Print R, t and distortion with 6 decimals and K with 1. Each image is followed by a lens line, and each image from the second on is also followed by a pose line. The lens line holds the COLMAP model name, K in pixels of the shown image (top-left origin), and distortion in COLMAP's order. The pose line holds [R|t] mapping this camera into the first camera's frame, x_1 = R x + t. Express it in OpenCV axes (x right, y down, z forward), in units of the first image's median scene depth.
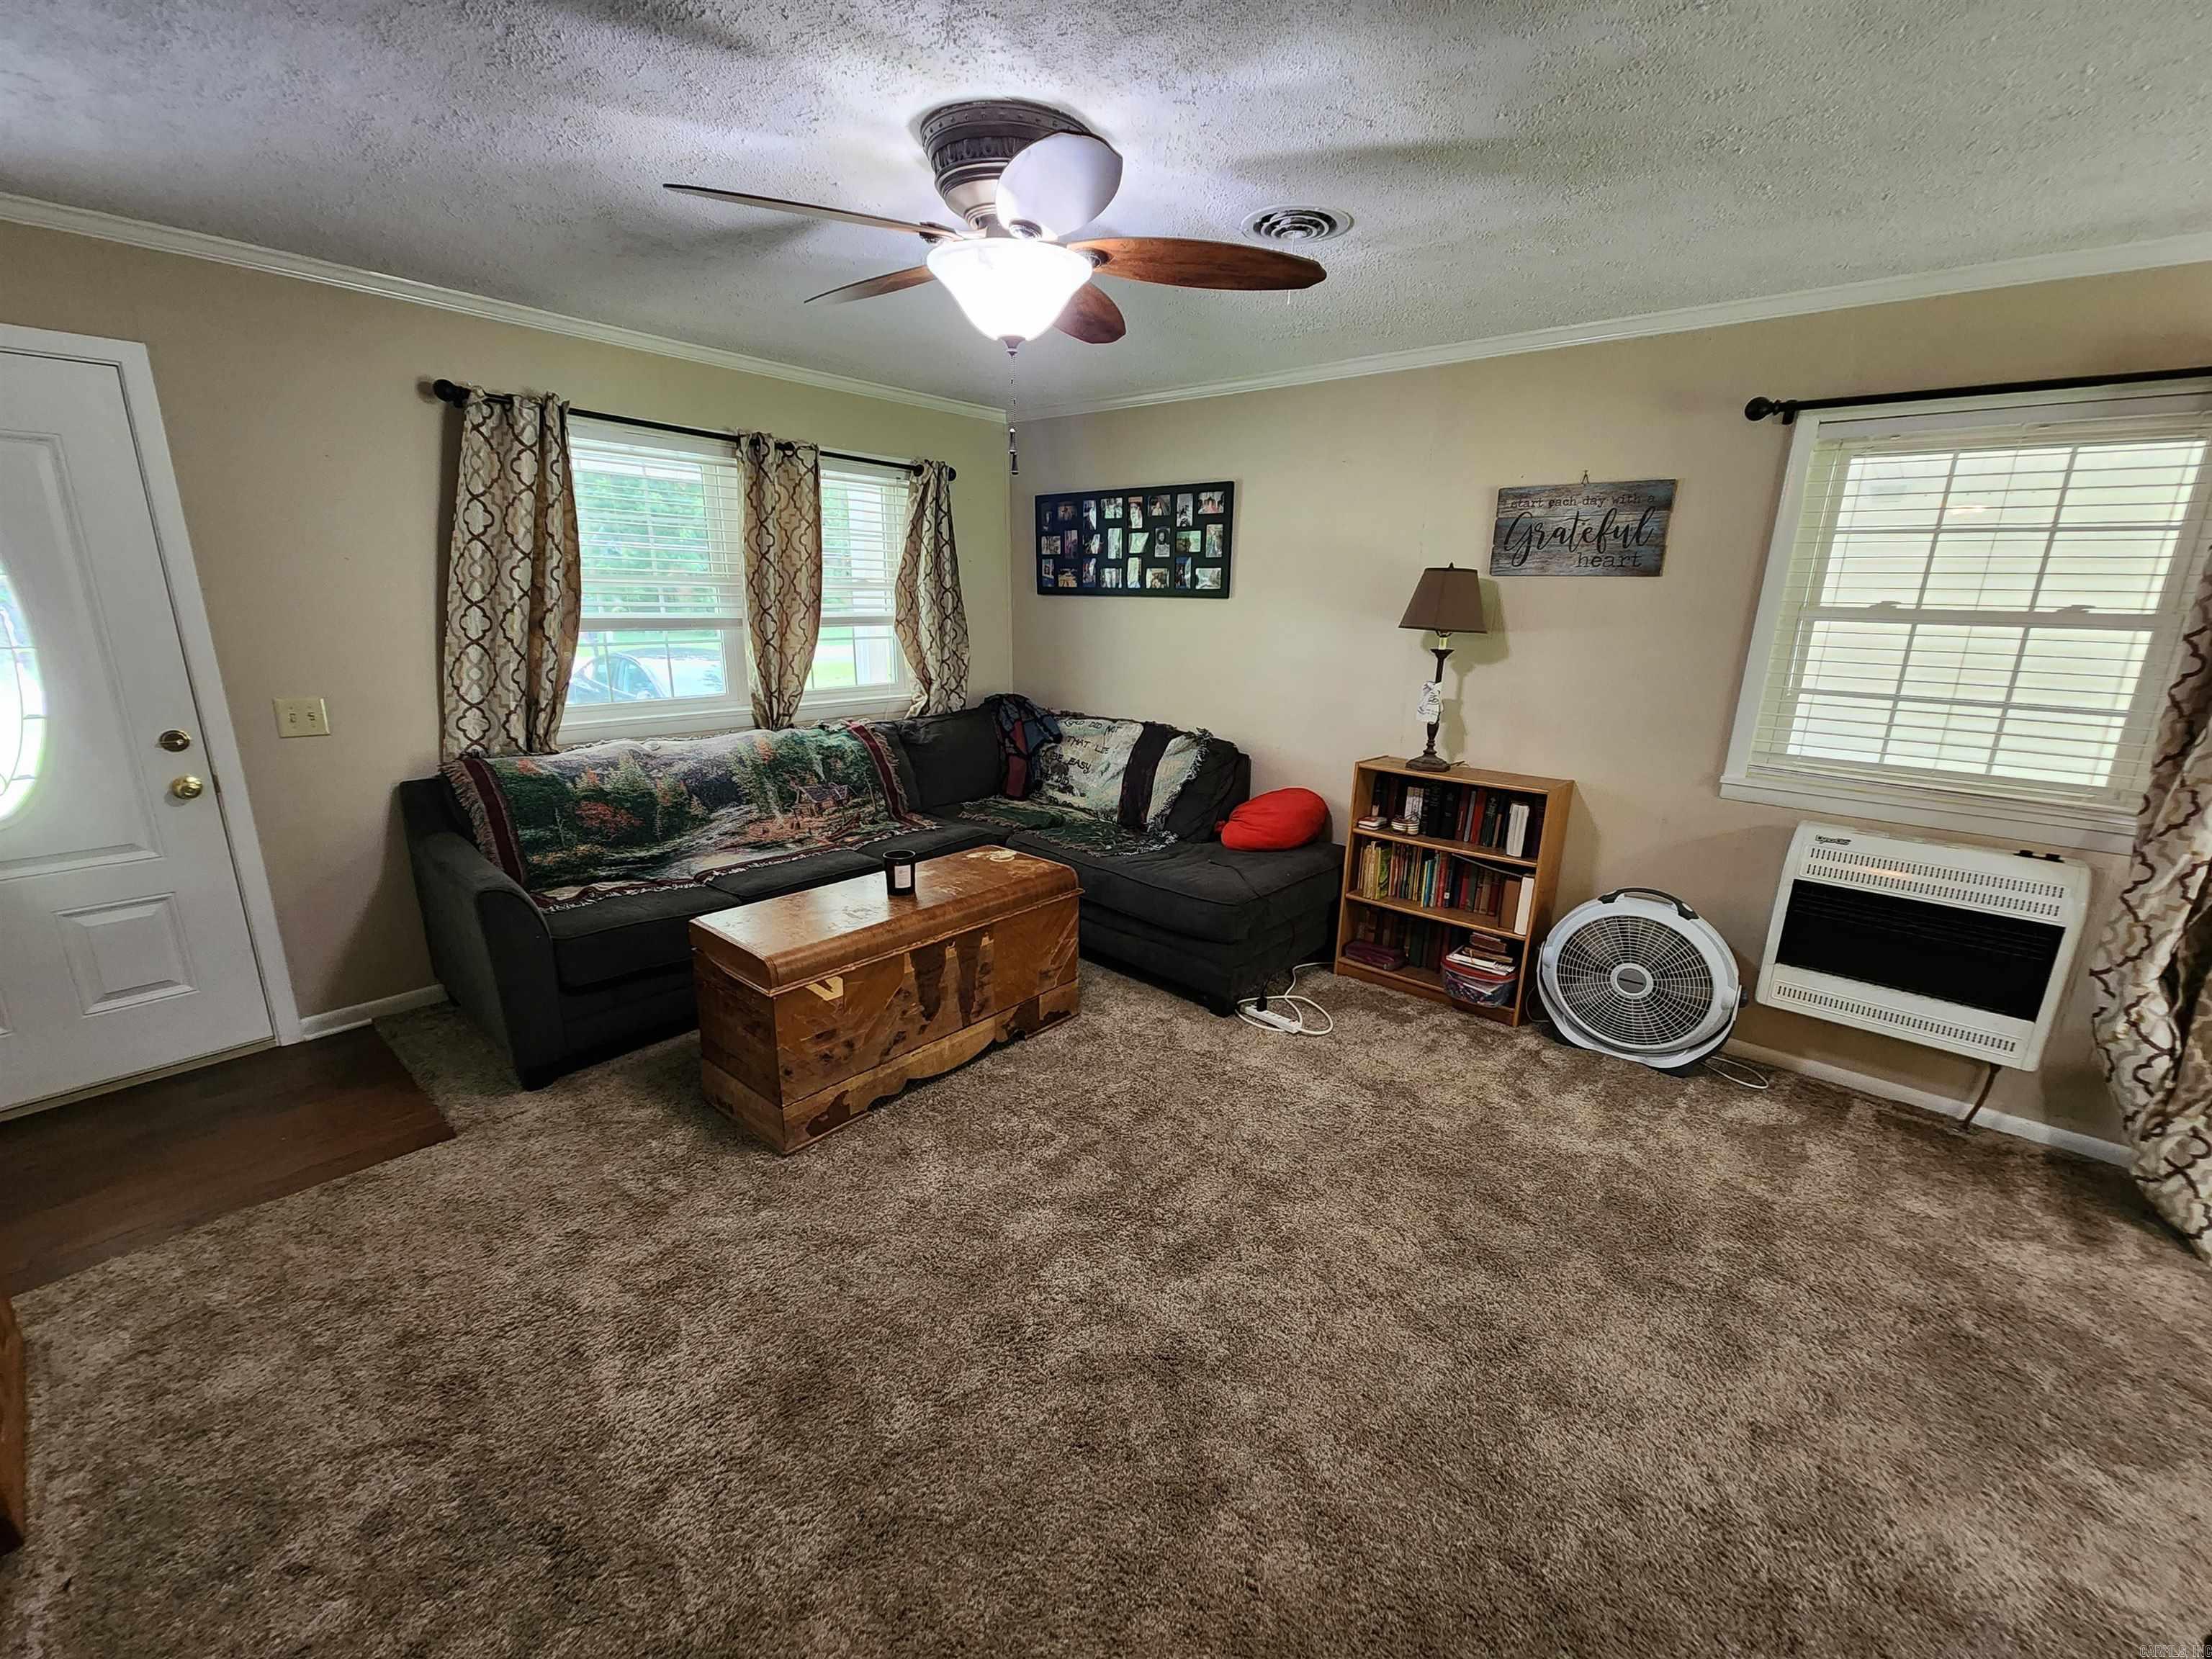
lens RADIAL K [[910.7, 0, 1108.0], [0, 910.7, 833.5], [0, 0, 1]] dist [0.000906, -0.001883]
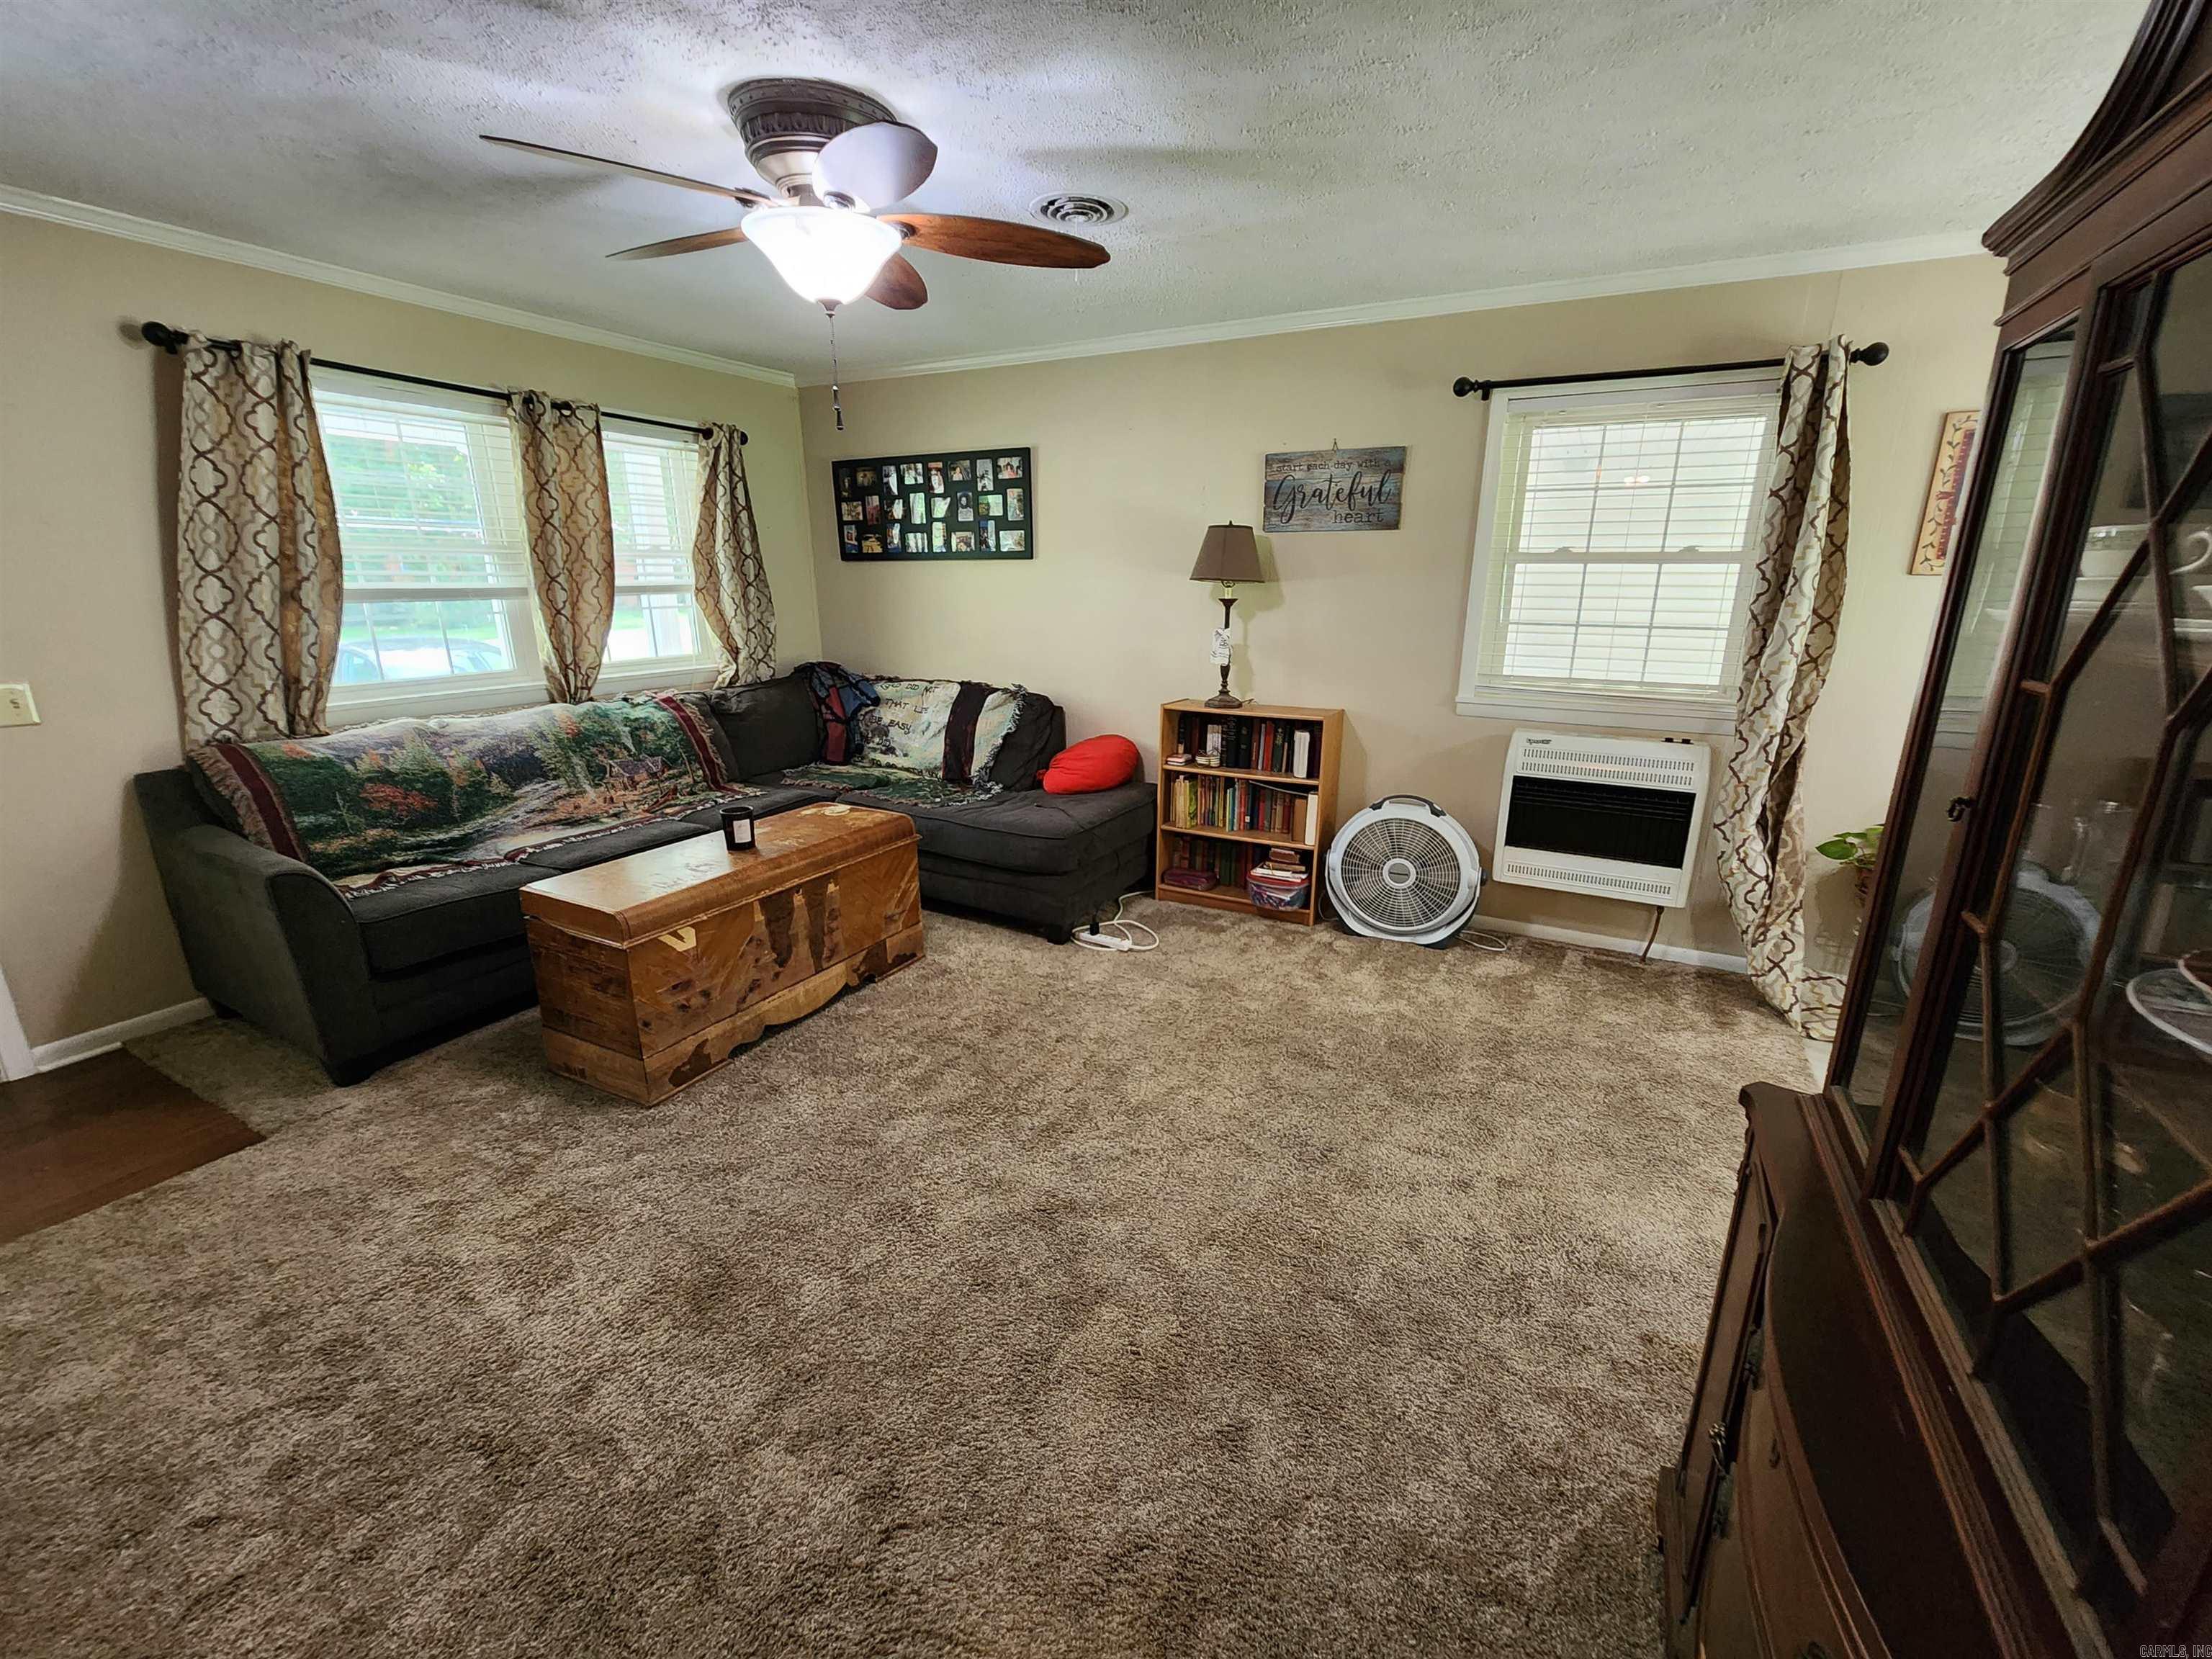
lens RADIAL K [[910.7, 0, 1113.1], [0, 910.7, 829.5], [0, 0, 1]] dist [0.000906, -0.001883]
pose [[0.974710, -0.077884, 0.209461, -0.036946], [0.073672, 0.996894, 0.027846, 0.051404], [-0.210979, -0.011711, 0.977420, -0.091372]]
